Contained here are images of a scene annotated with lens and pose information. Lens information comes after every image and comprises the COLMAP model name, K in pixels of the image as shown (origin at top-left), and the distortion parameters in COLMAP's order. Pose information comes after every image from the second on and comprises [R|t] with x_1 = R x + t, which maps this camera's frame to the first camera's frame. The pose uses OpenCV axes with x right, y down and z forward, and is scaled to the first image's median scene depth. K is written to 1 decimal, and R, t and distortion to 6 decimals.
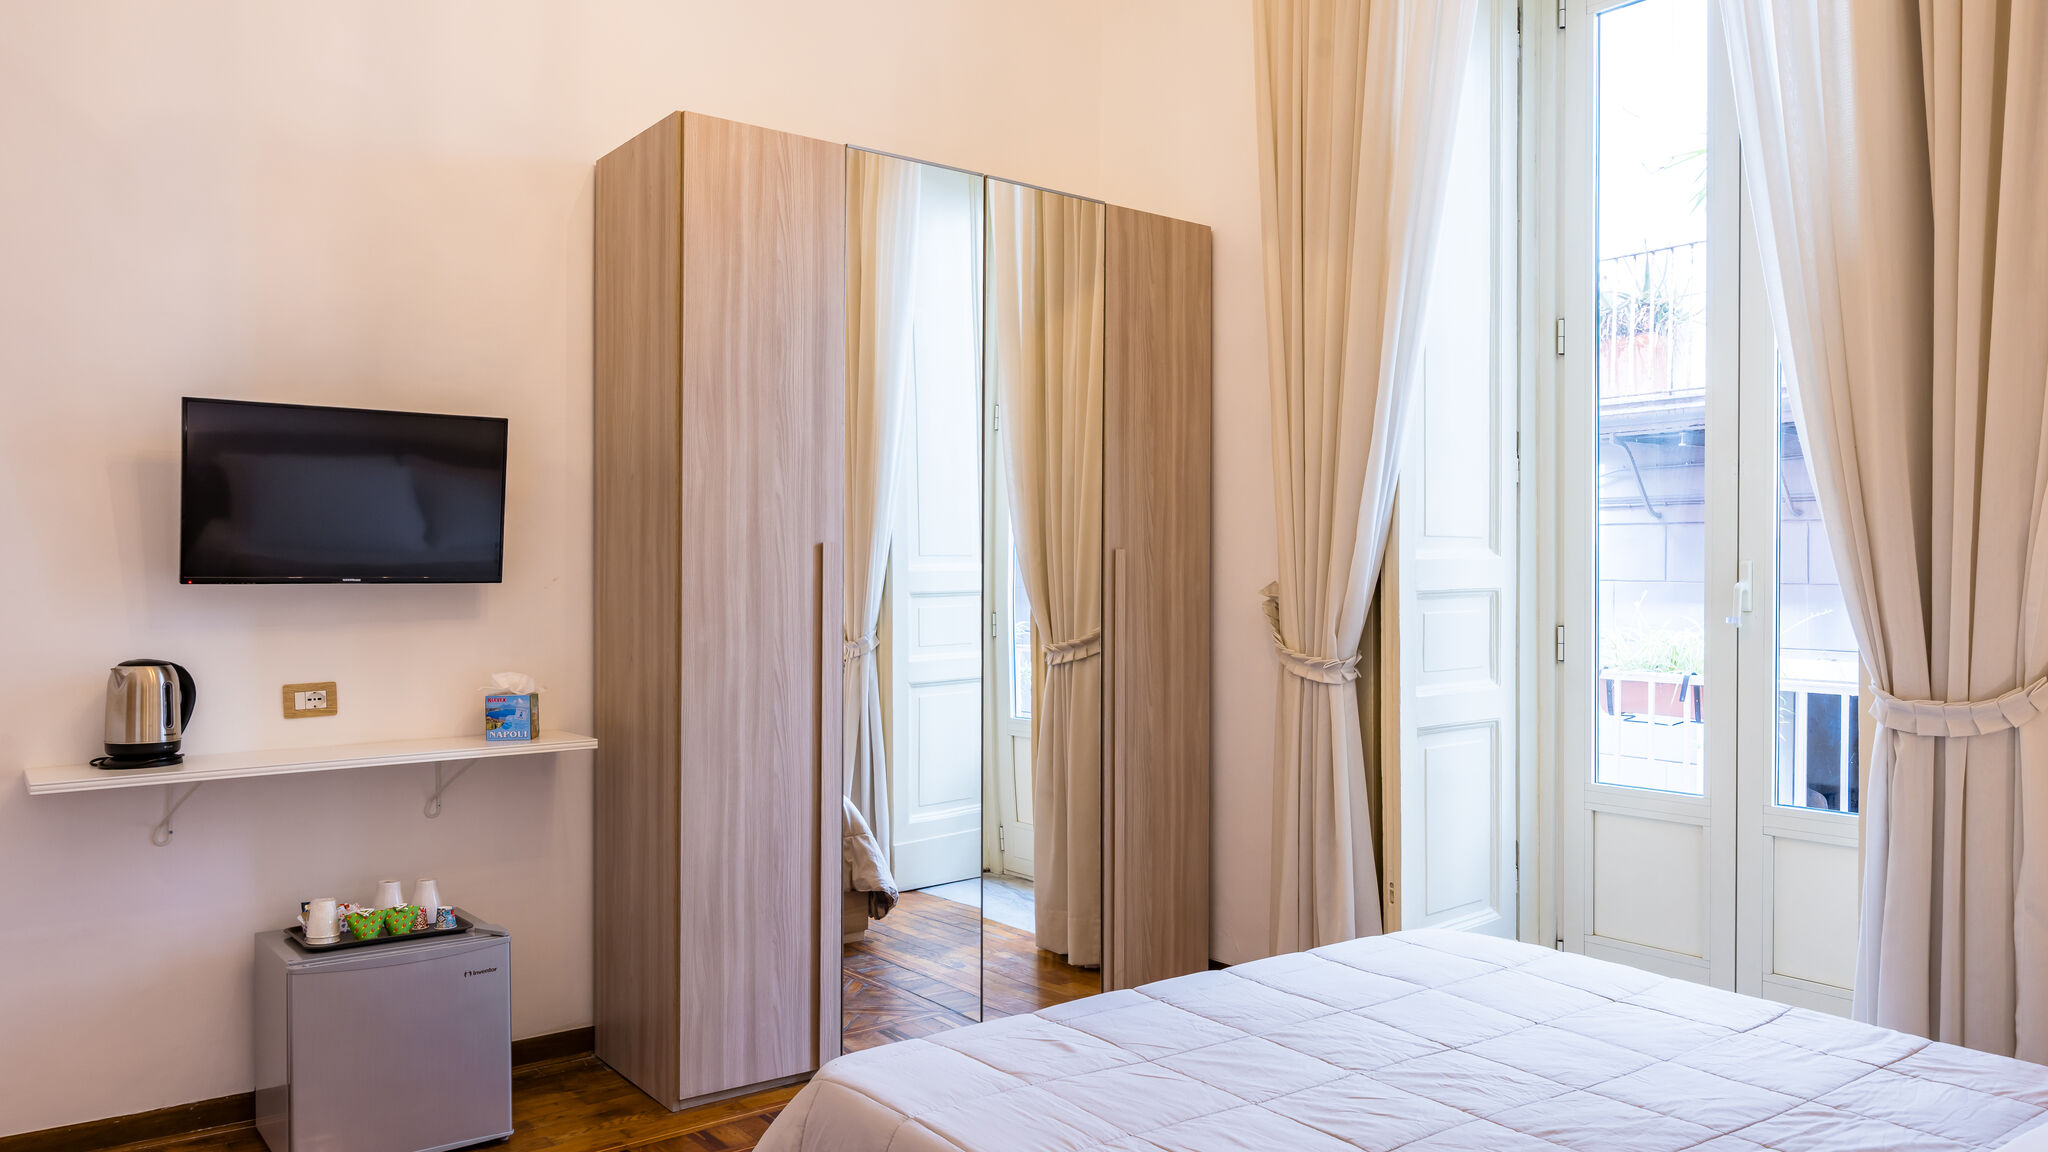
lens RADIAL K [[1409.5, 0, 946.9], [0, 1409.5, 572.4], [0, 0, 1]] dist [0.007375, -0.016175]
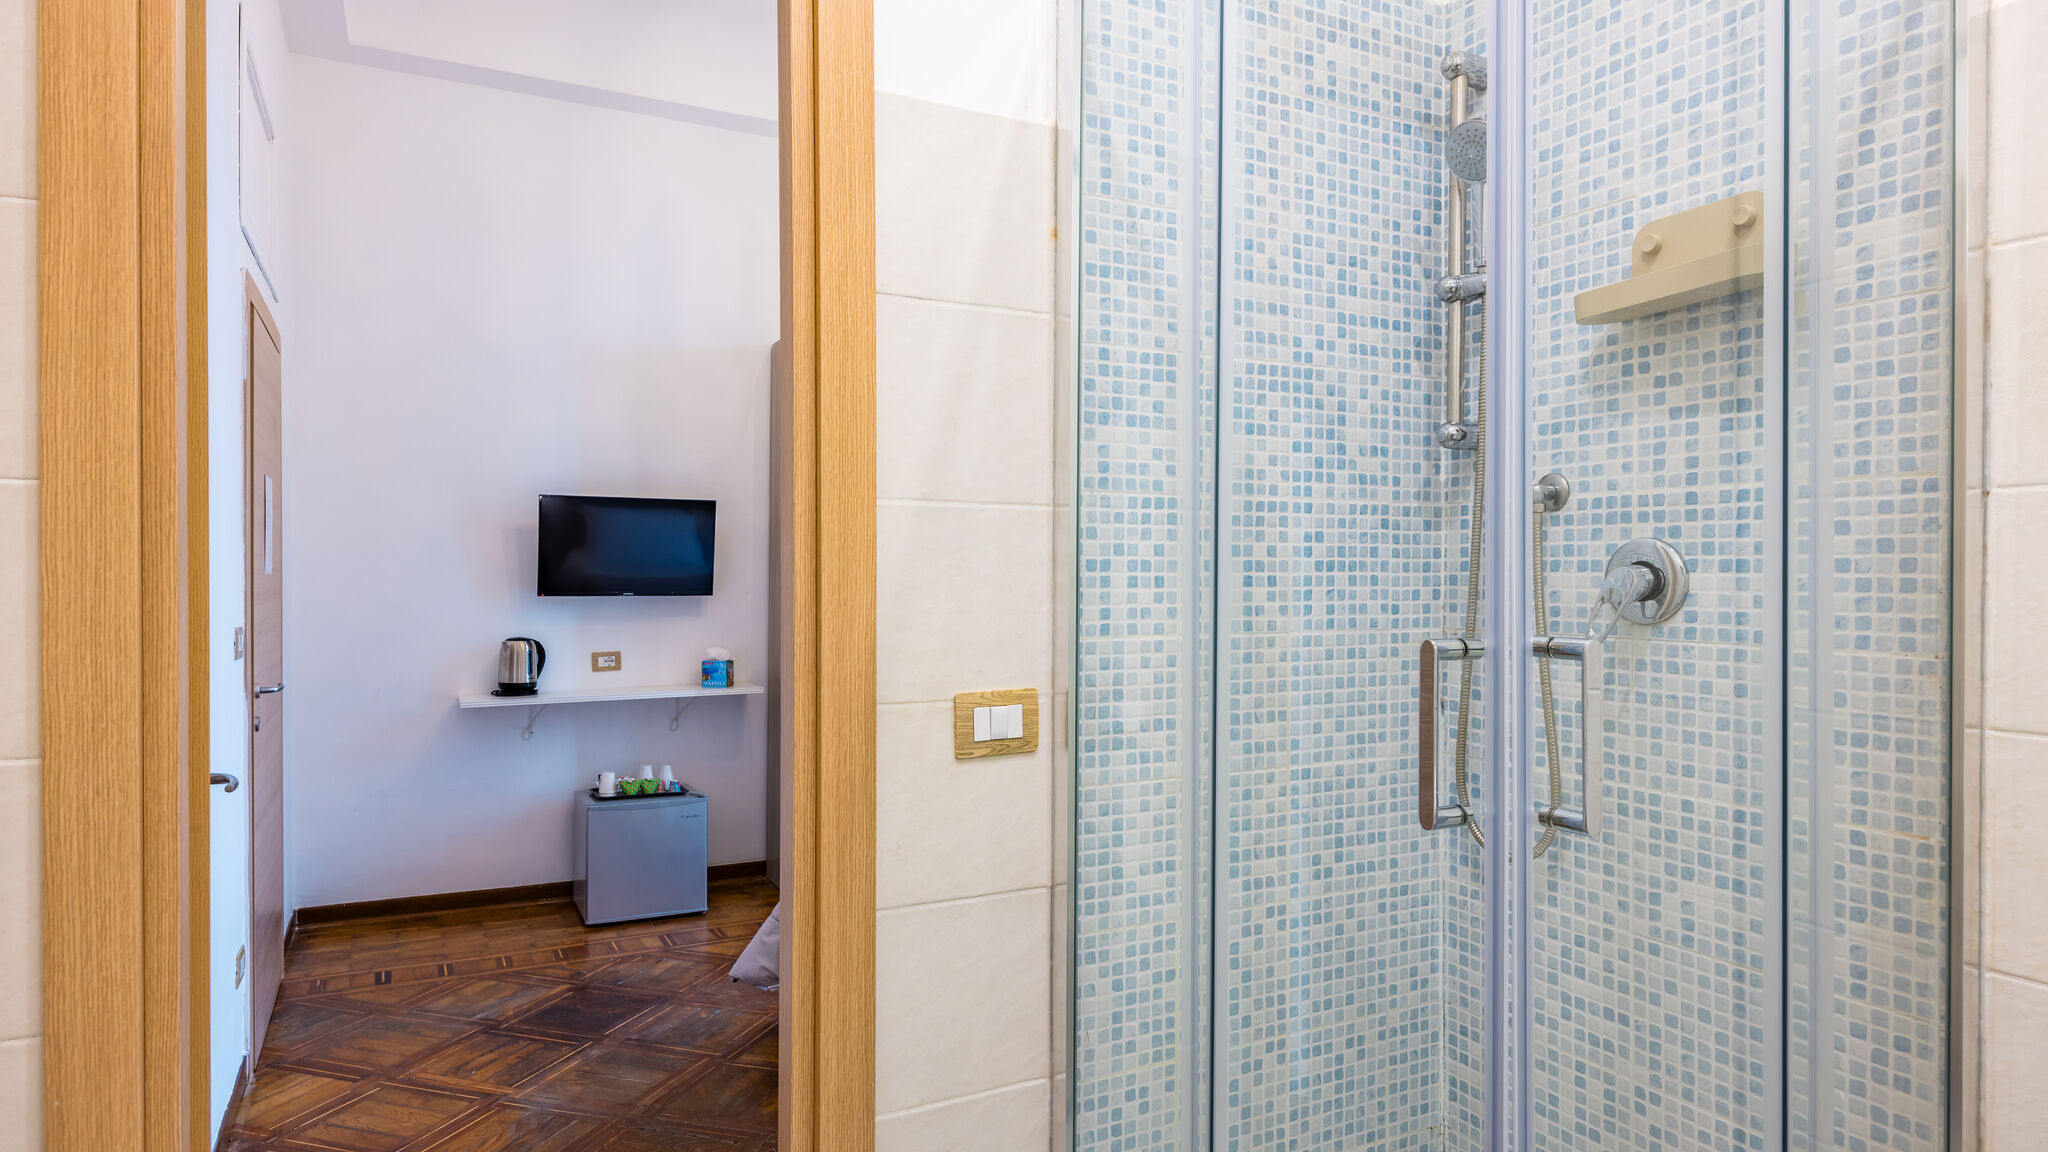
lens RADIAL K [[1179.4, 0, 959.2], [0, 1179.4, 545.2], [0, 0, 1]] dist [0.006224, 0.003734]
pose [[0.981901, -0.002030, -0.189386, 0.272393], [-0.001963, 0.999780, -0.020891, -0.025902], [0.189386, 0.020885, 0.981681, -0.384474]]
